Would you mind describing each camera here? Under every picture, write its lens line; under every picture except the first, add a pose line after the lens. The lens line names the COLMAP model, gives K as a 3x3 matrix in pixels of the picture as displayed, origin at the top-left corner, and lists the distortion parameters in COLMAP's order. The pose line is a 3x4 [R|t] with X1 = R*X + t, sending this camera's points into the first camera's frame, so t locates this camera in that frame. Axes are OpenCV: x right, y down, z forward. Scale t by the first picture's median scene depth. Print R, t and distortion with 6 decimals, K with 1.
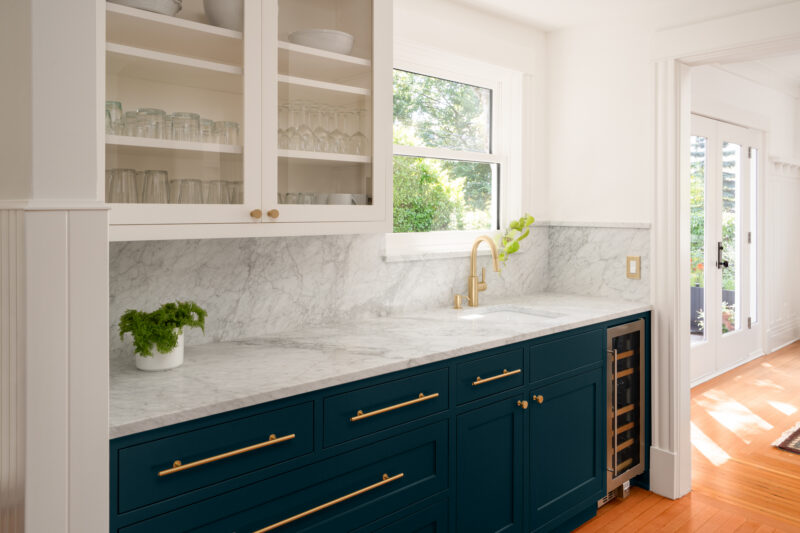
lens RADIAL K [[604.4, 0, 405.4], [0, 604.4, 209.4], [0, 0, 1]] dist [0.004373, 0.007485]
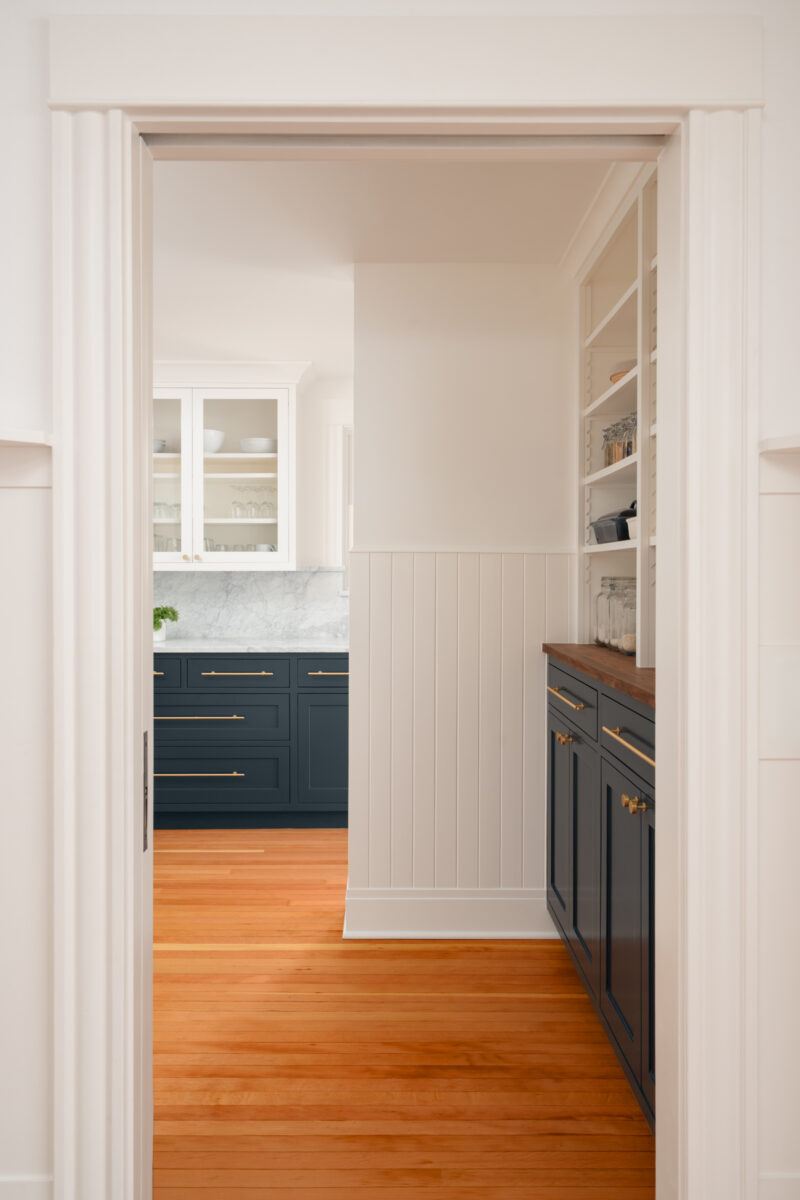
lens RADIAL K [[820.9, 0, 380.0], [0, 820.9, 583.4], [0, 0, 1]] dist [-0.005741, 0.001682]
pose [[0.741288, 0.002534, -0.671183, 1.490340], [0.002924, 0.999971, 0.007006, 0.057652], [0.671181, -0.007156, 0.741259, -0.320236]]
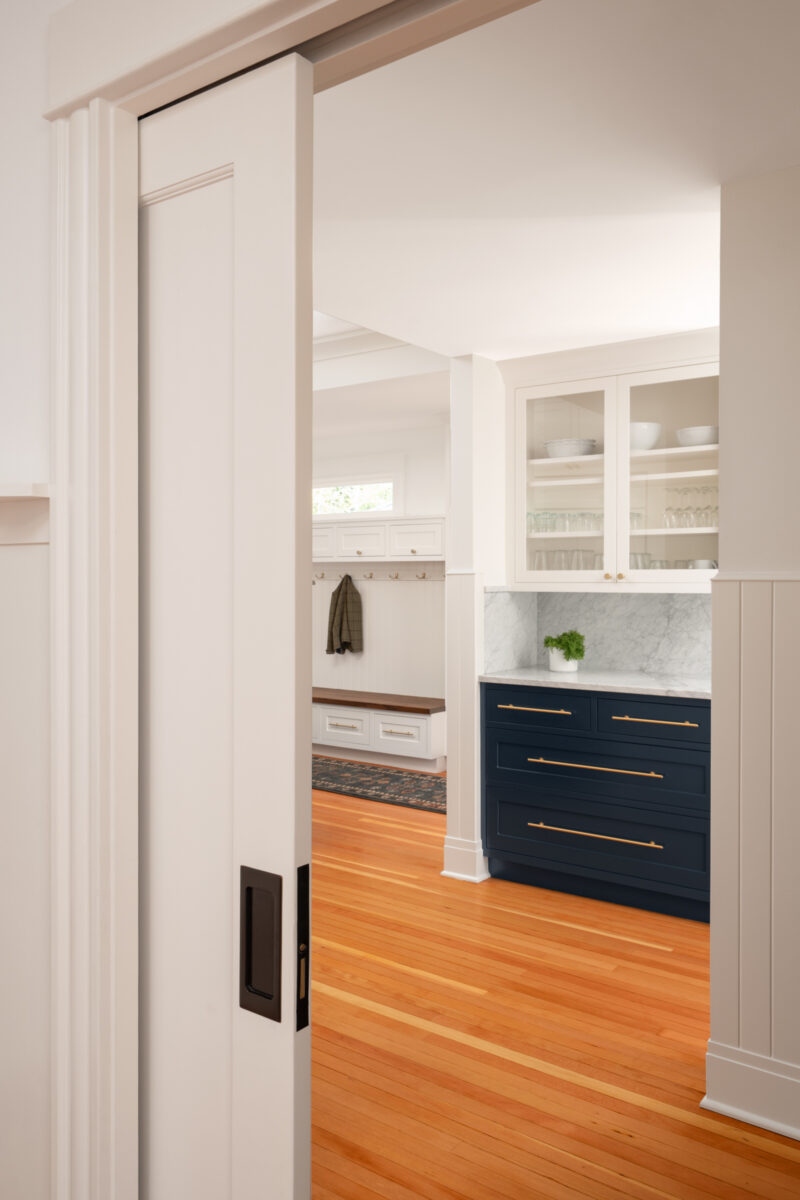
lens RADIAL K [[906.6, 0, 412.7], [0, 906.6, 583.8], [0, 0, 1]] dist [0.004373, 0.007485]
pose [[0.210998, 0.001034, -0.977486, 1.540020], [0.001169, 0.999998, 0.001310, 0.018567], [0.977486, -0.001419, 0.210997, 0.058537]]
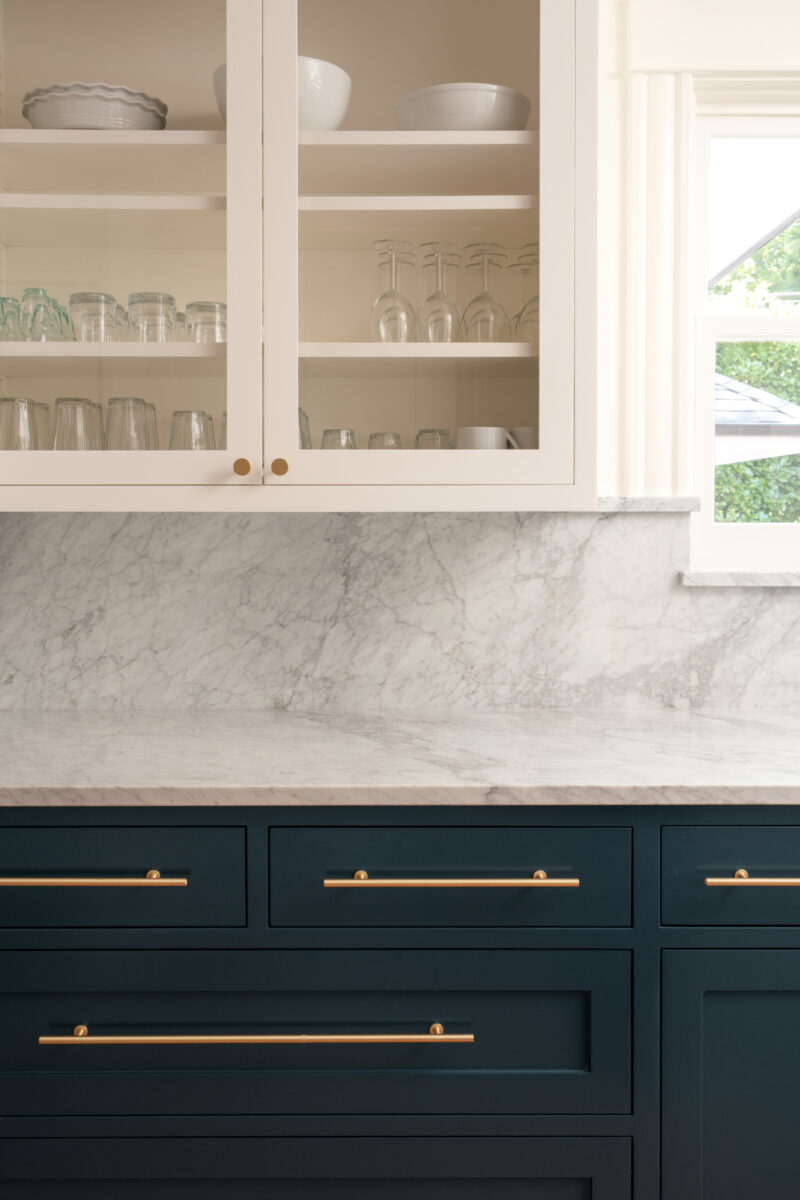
lens RADIAL K [[1151.9, 0, 386.0], [0, 1151.9, 528.7], [0, 0, 1]] dist [0.000976, 0.000000]
pose [[0.740017, 0.002039, -0.672585, 0.448515], [0.003758, 0.999967, 0.007166, 0.046938], [0.672578, -0.007830, 0.739985, 0.284706]]
